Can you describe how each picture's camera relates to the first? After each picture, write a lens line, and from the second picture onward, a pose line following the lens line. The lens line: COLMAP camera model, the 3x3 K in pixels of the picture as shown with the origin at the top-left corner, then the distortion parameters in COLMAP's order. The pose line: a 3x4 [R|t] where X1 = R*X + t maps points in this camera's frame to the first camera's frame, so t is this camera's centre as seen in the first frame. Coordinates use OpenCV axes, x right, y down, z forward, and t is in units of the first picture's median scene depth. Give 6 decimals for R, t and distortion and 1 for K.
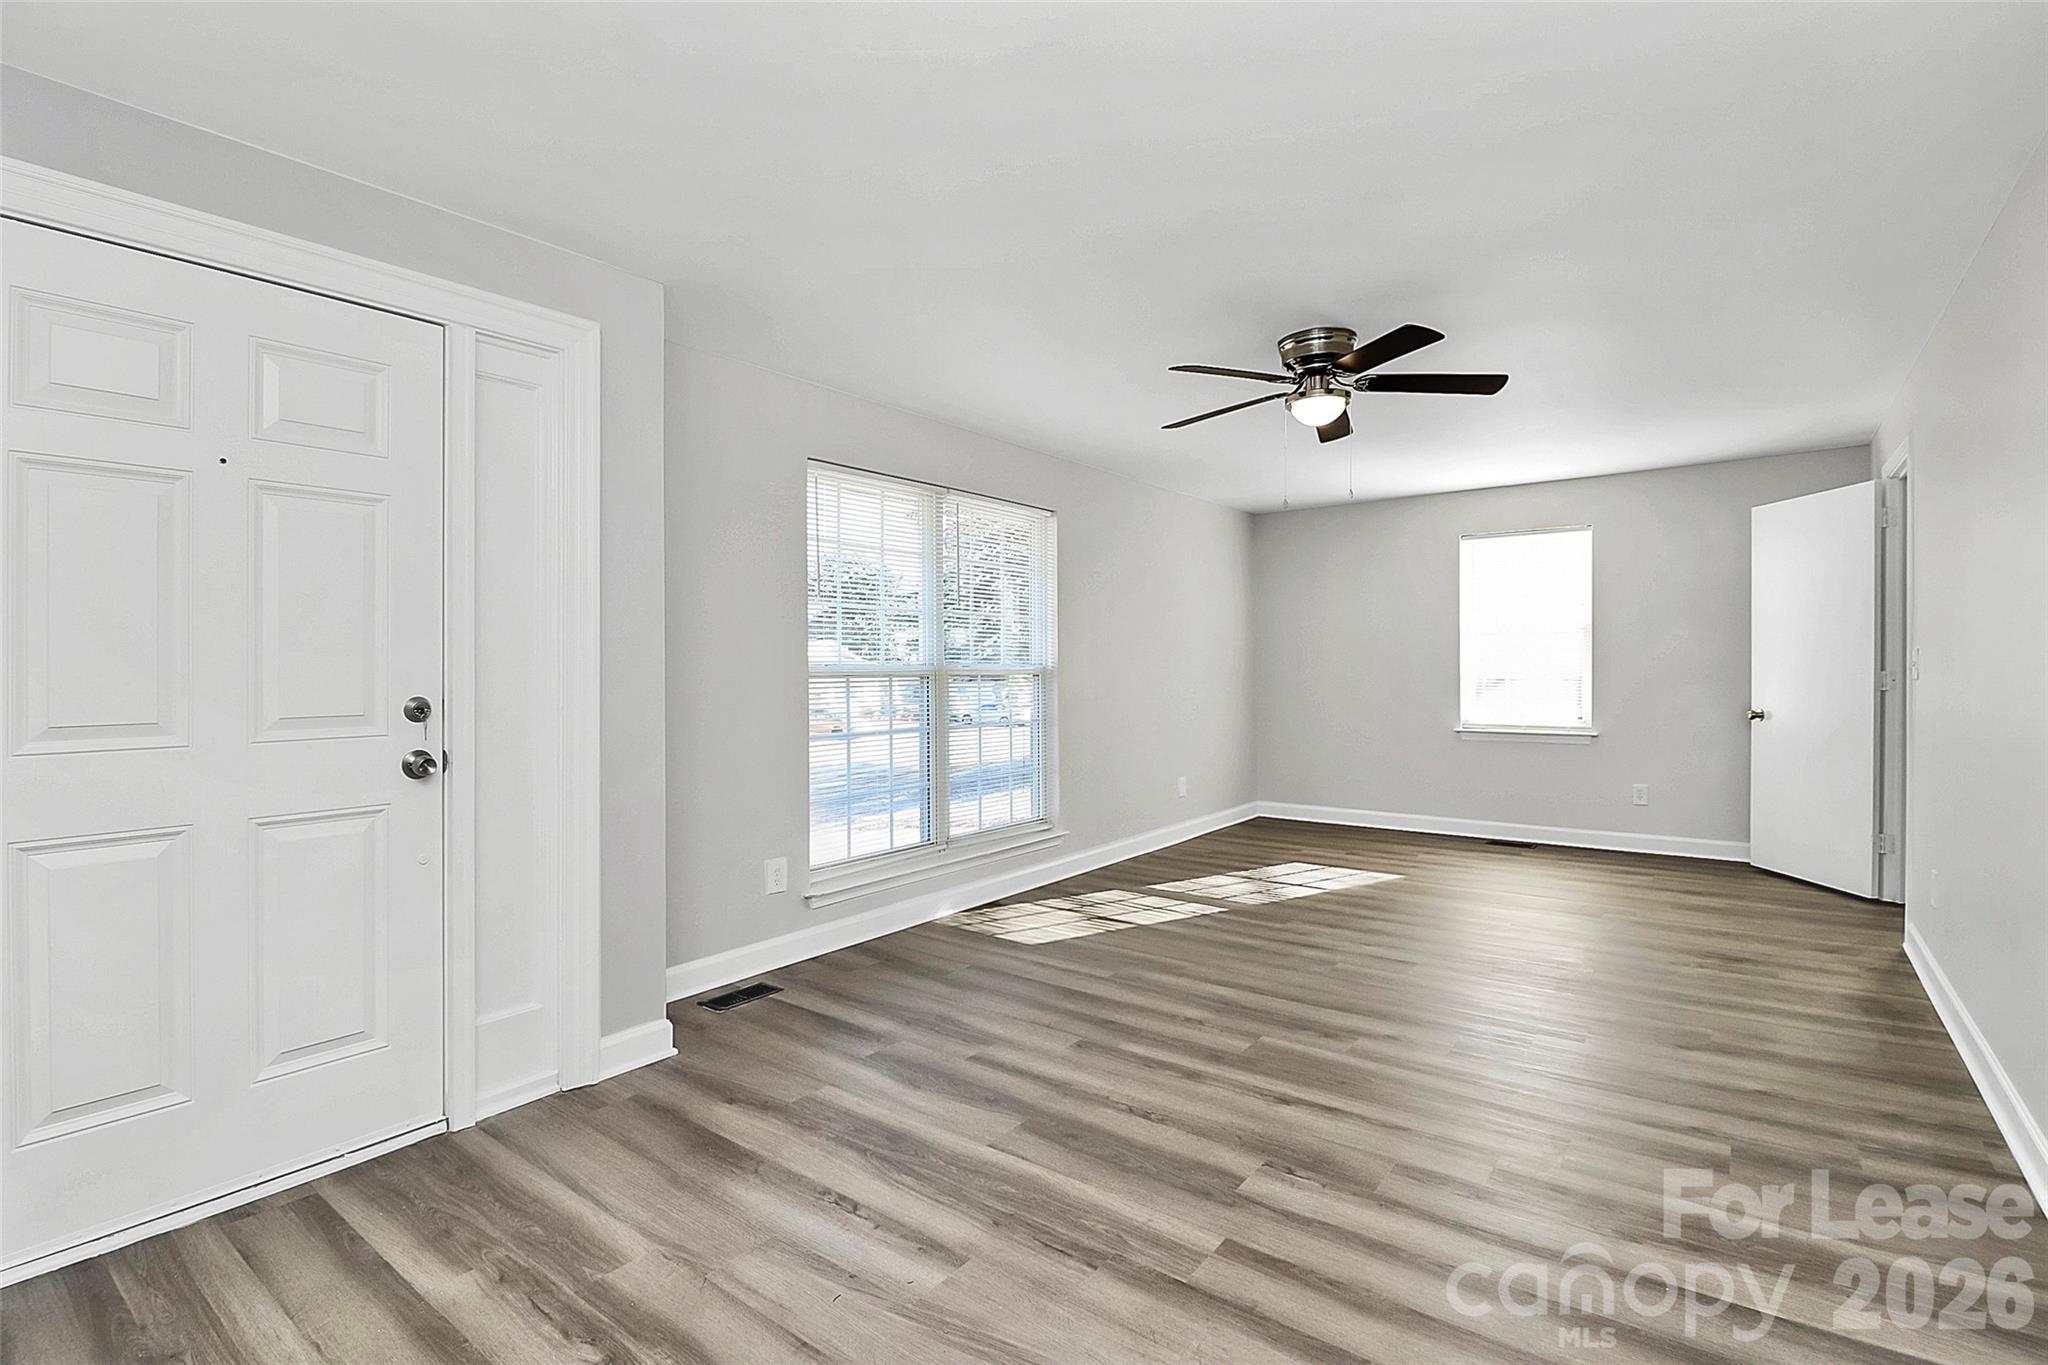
lens RADIAL K [[971.8, 0, 1012.7], [0, 971.8, 679.1], [0, 0, 1]] dist [-0.002692, -0.001881]
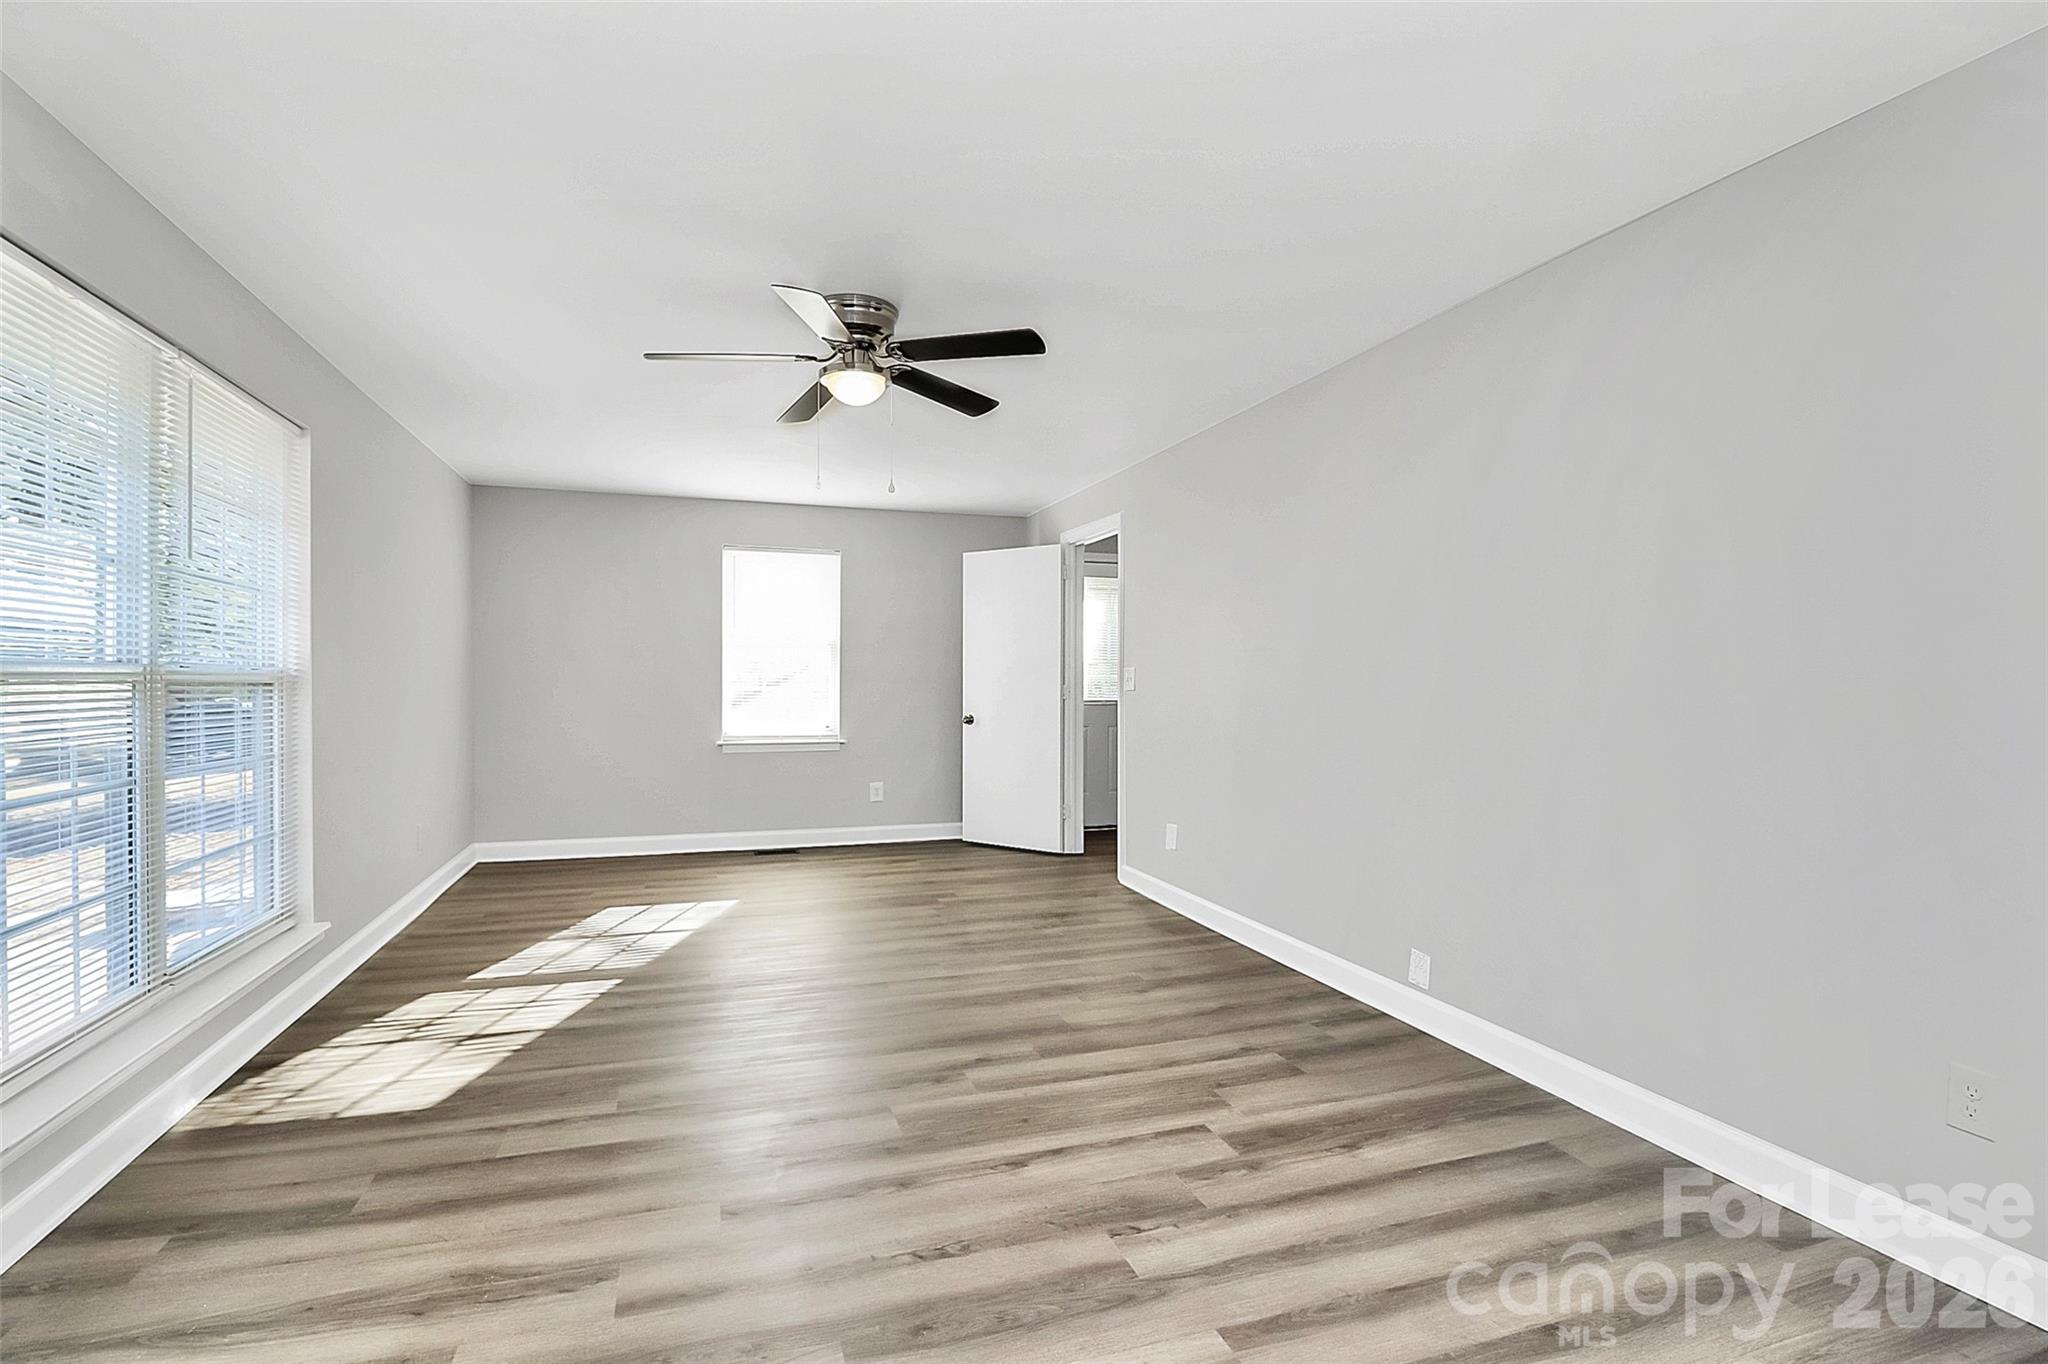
lens RADIAL K [[971.8, 0, 1023.2], [0, 971.8, 682.6], [0, 0, 1]] dist [-0.002692, -0.001881]
pose [[0.550853, 0.008501, 0.834559, -0.310209], [0.001369, 0.999938, -0.011090, 0.004717], [-0.834601, 0.007251, 0.550807, 0.342852]]
